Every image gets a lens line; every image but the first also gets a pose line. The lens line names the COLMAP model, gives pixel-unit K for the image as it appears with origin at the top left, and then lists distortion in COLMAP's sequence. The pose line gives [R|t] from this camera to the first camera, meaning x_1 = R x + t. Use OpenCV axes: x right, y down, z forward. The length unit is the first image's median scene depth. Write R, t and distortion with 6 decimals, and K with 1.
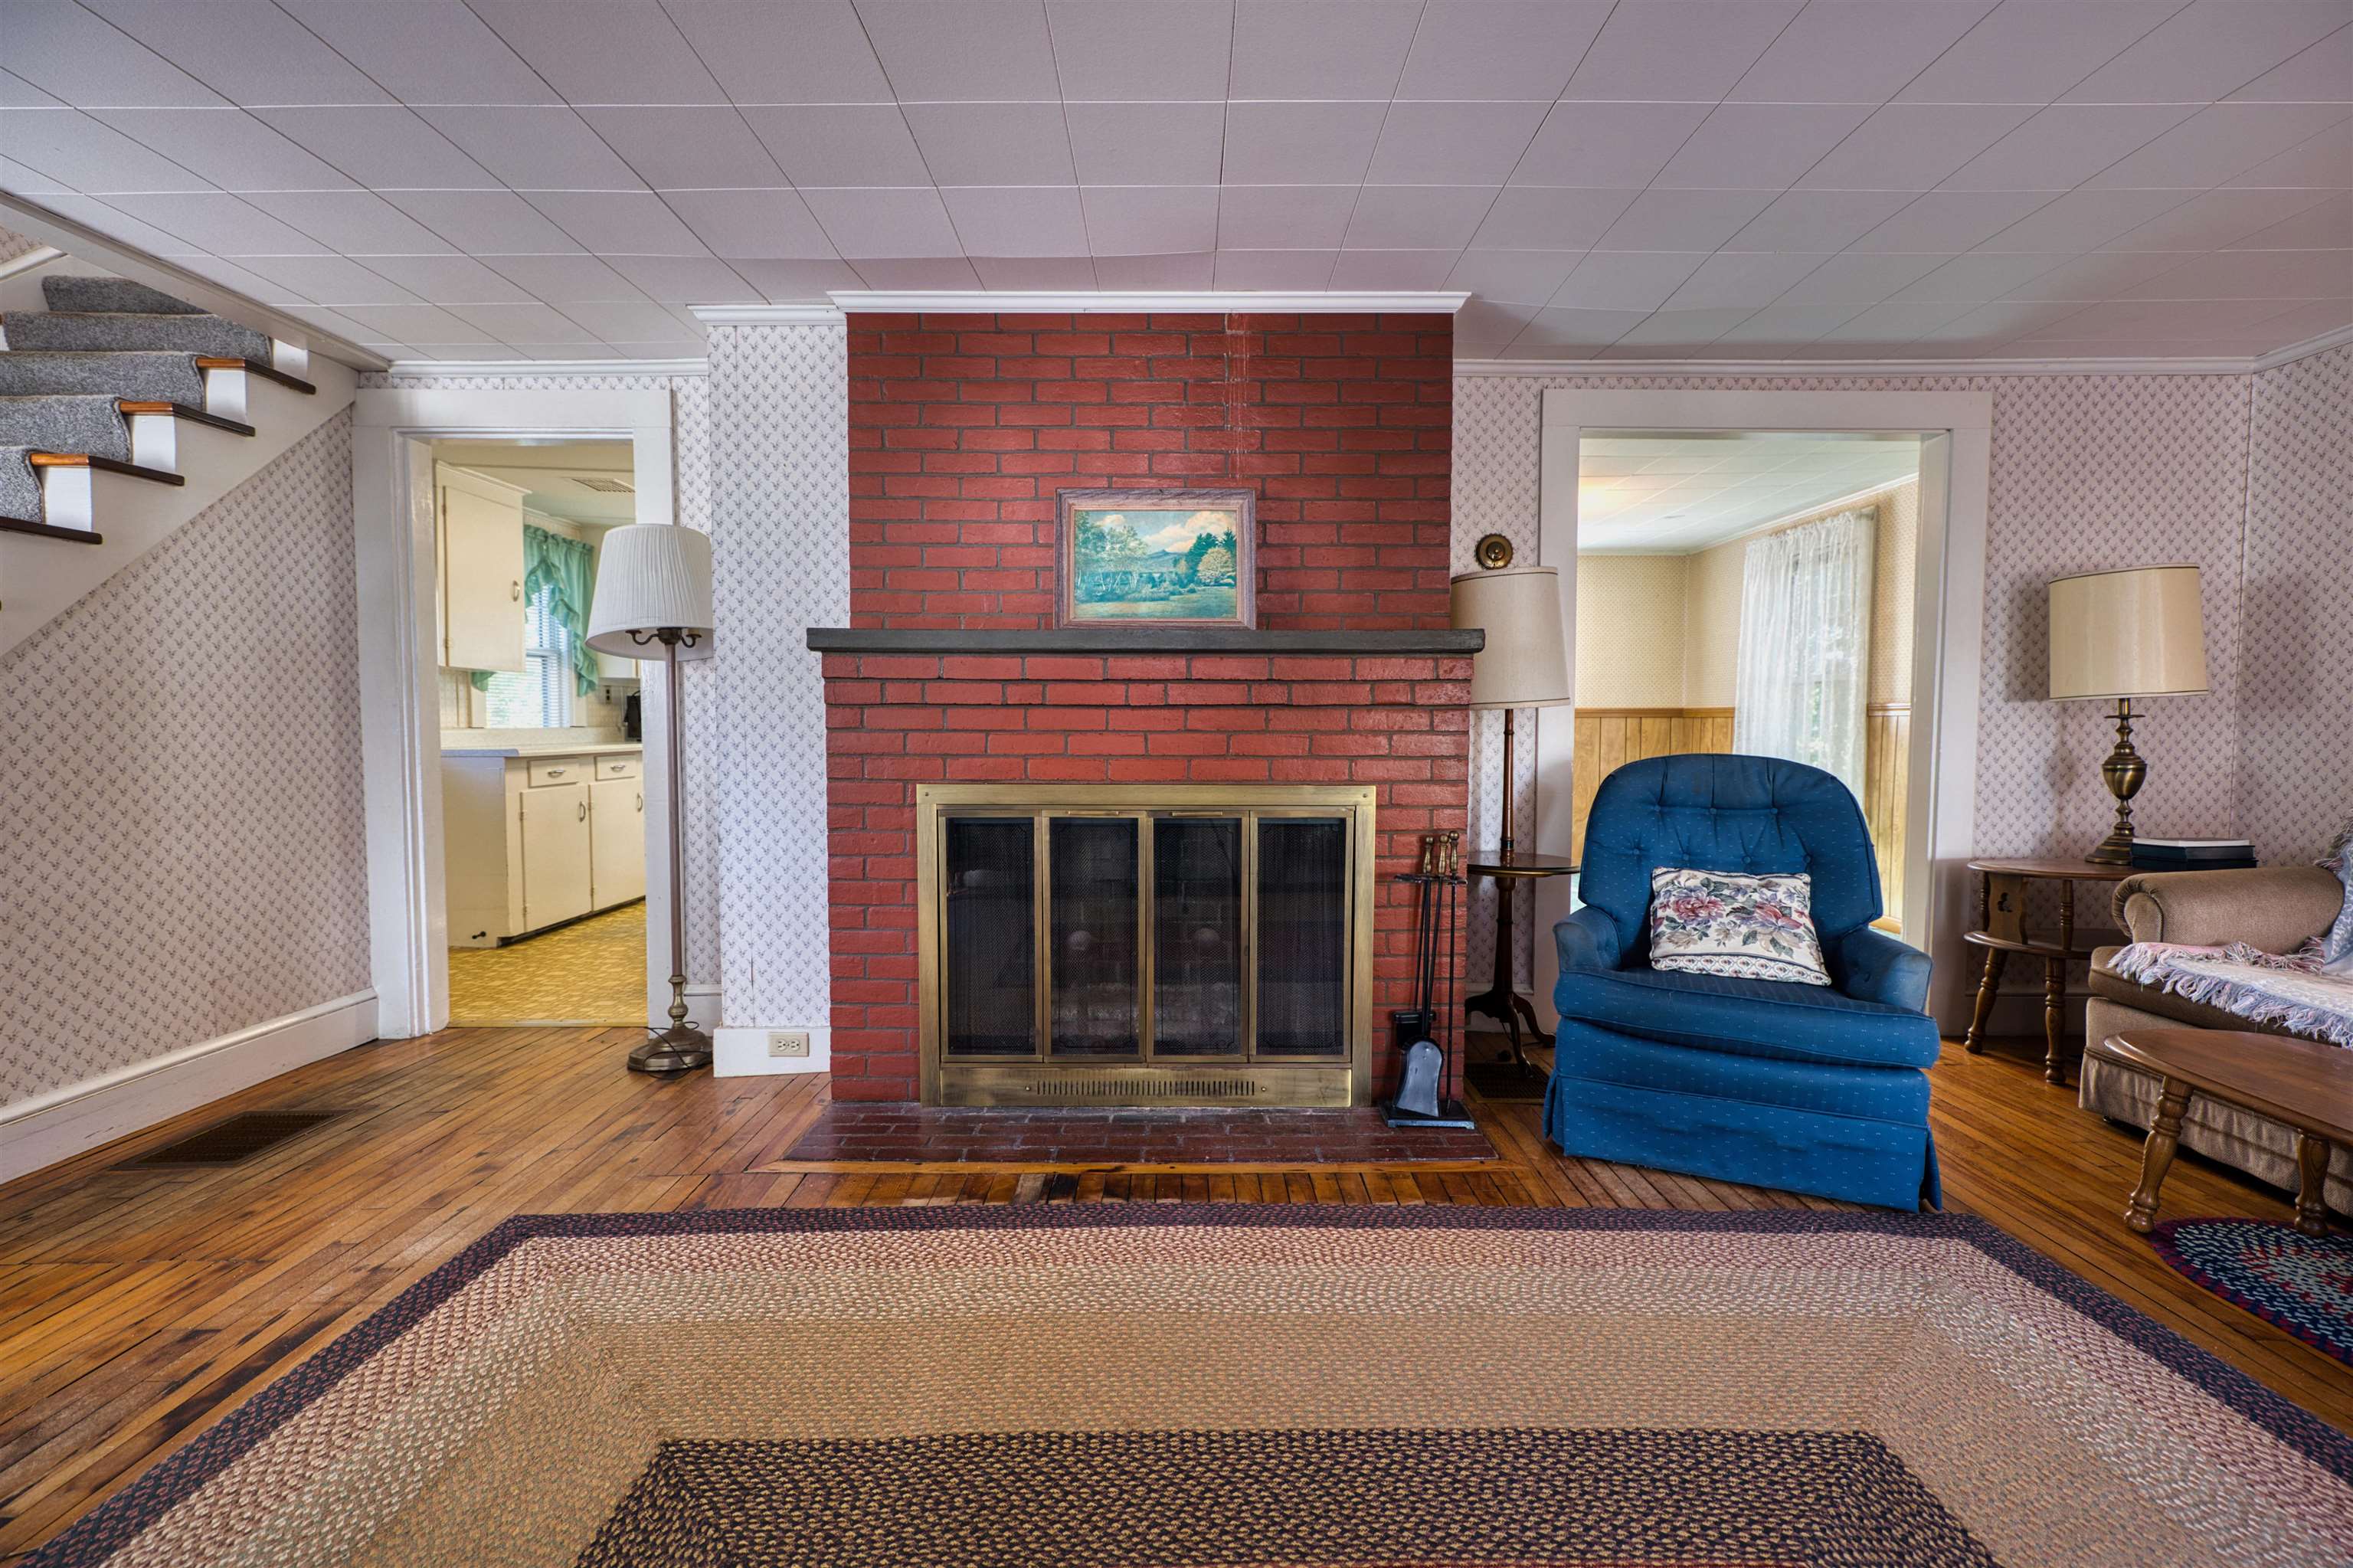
lens RADIAL K [[1030.3, 0, 1178.4], [0, 1030.3, 780.2], [0, 0, 1]] dist [-0.001978, 0.001087]
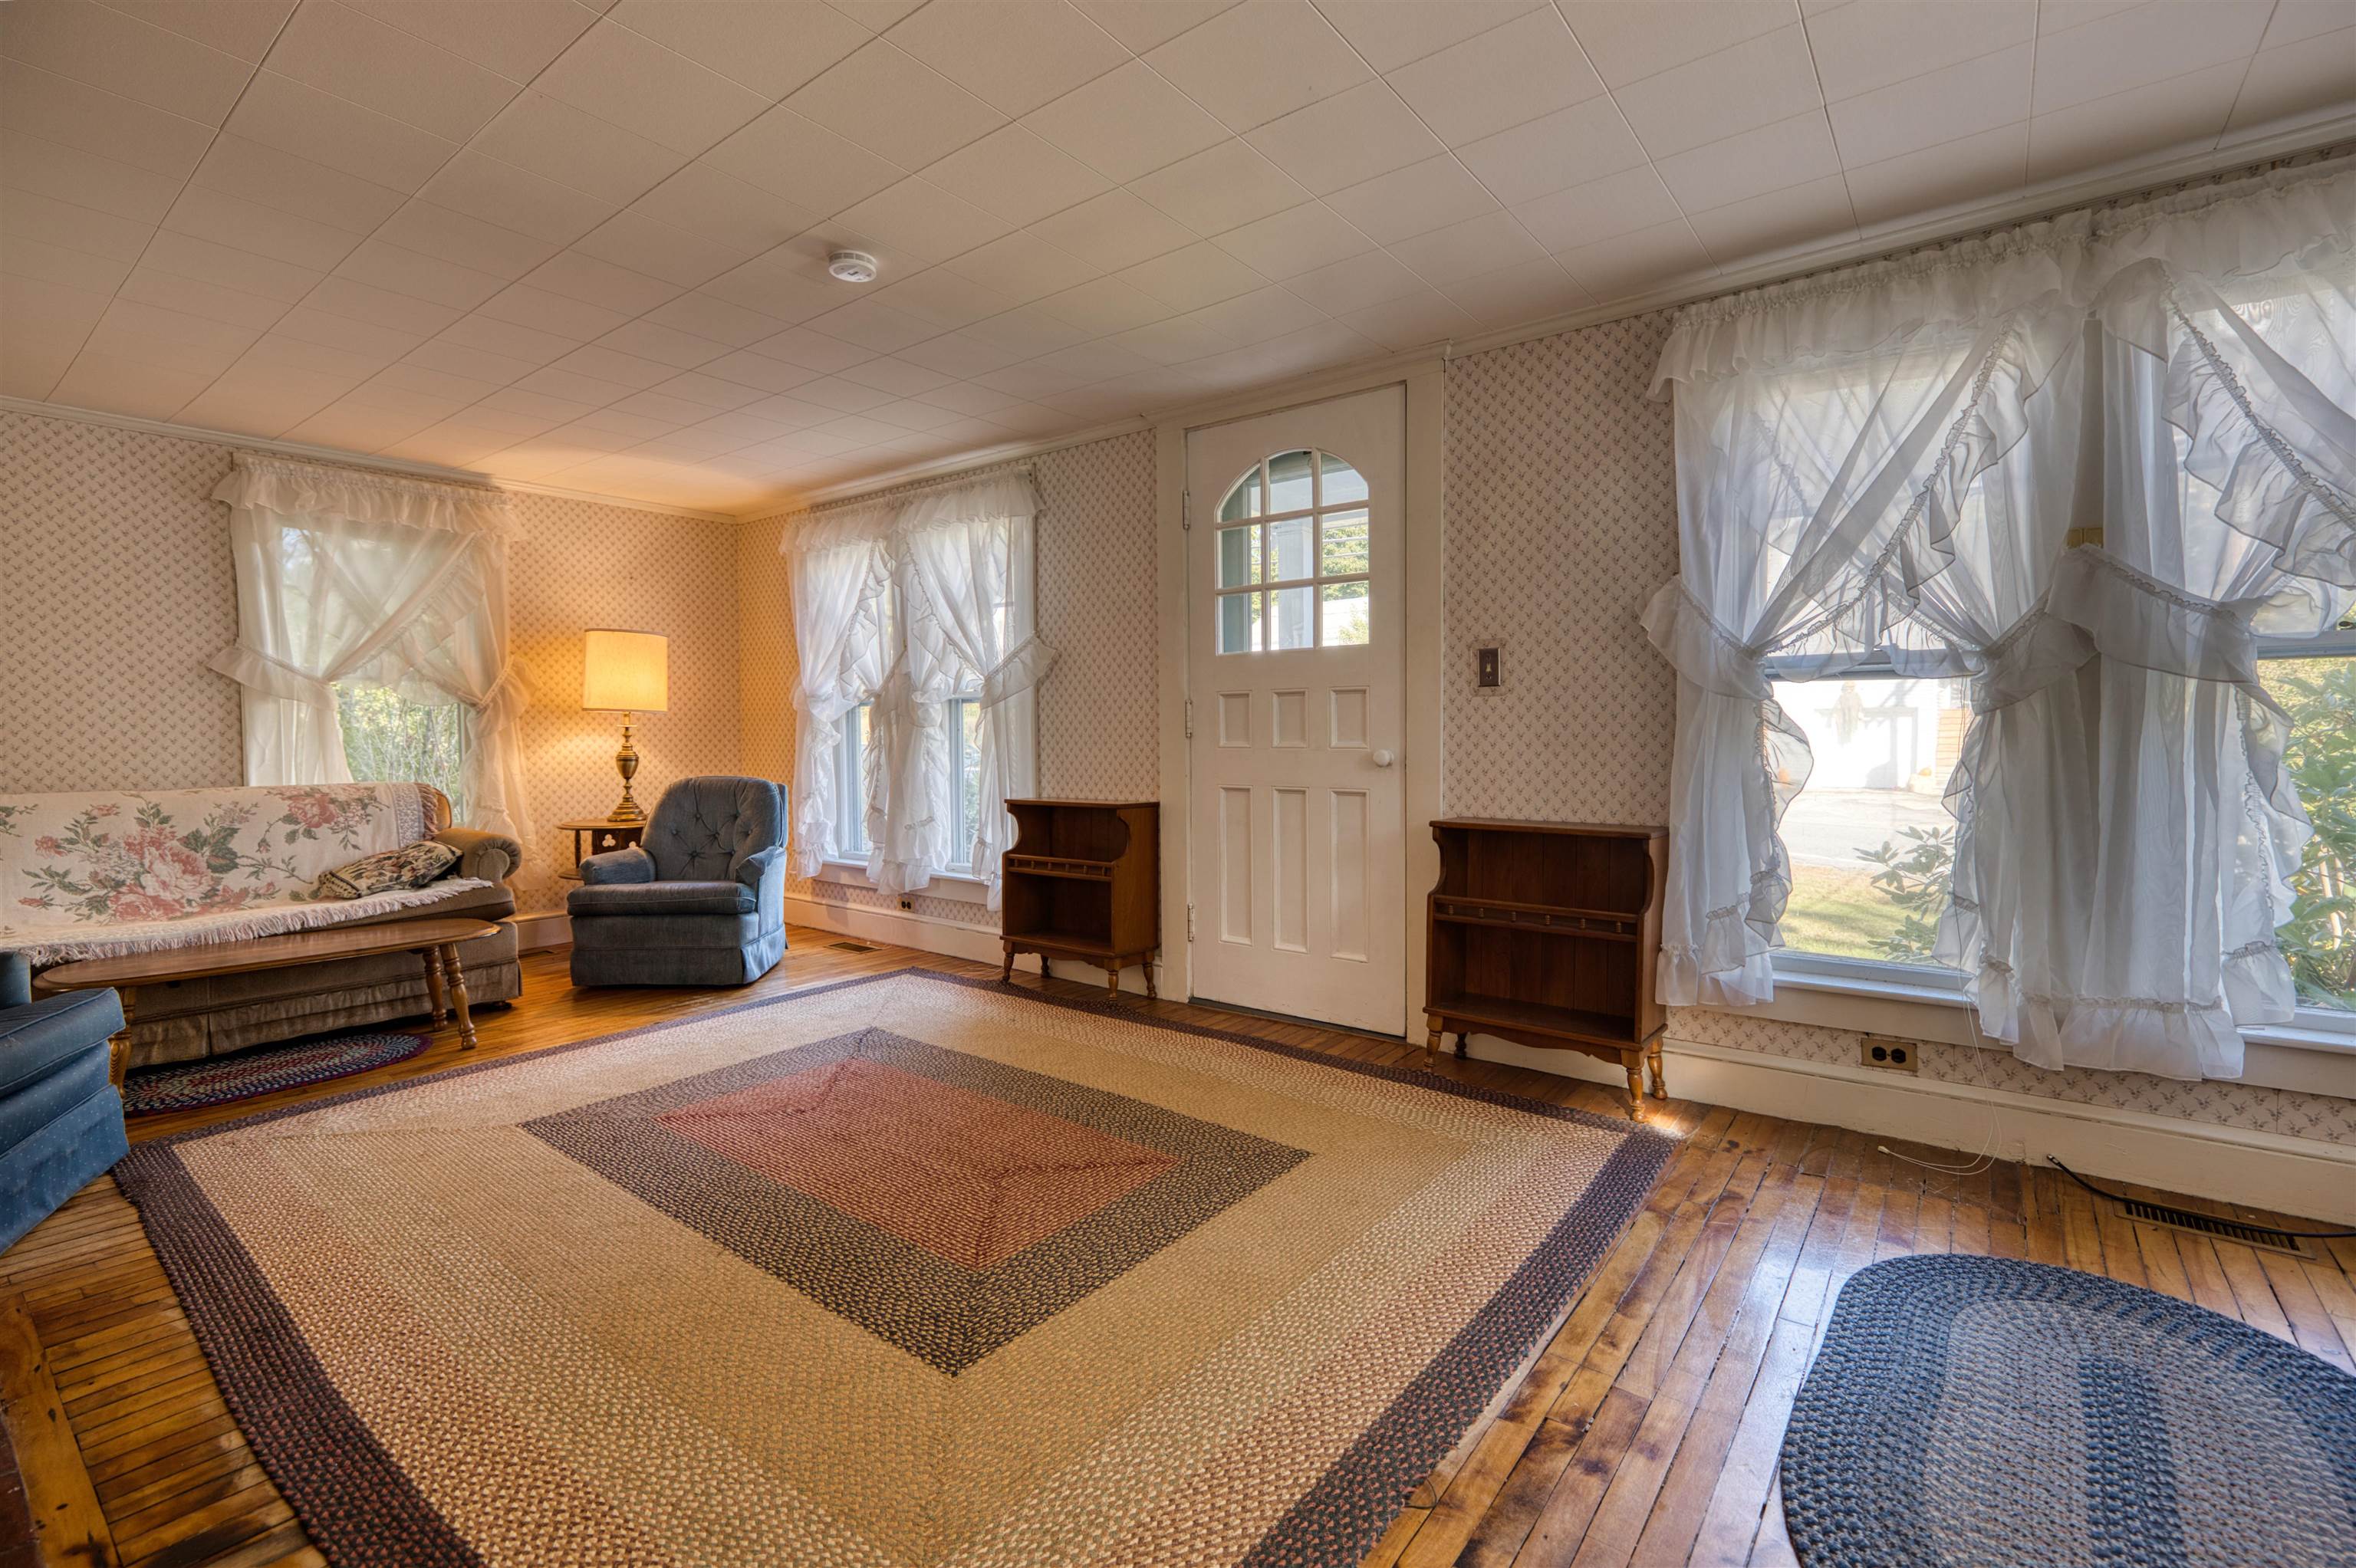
lens RADIAL K [[1033.8, 0, 1200.2], [0, 1033.8, 772.7], [0, 0, 1]] dist [0.004901, -0.000180]
pose [[-0.802150, -0.016723, 0.596888, -0.762222], [0.040442, 0.995791, 0.082247, -0.047692], [-0.595752, 0.090114, -0.798098, 0.932398]]
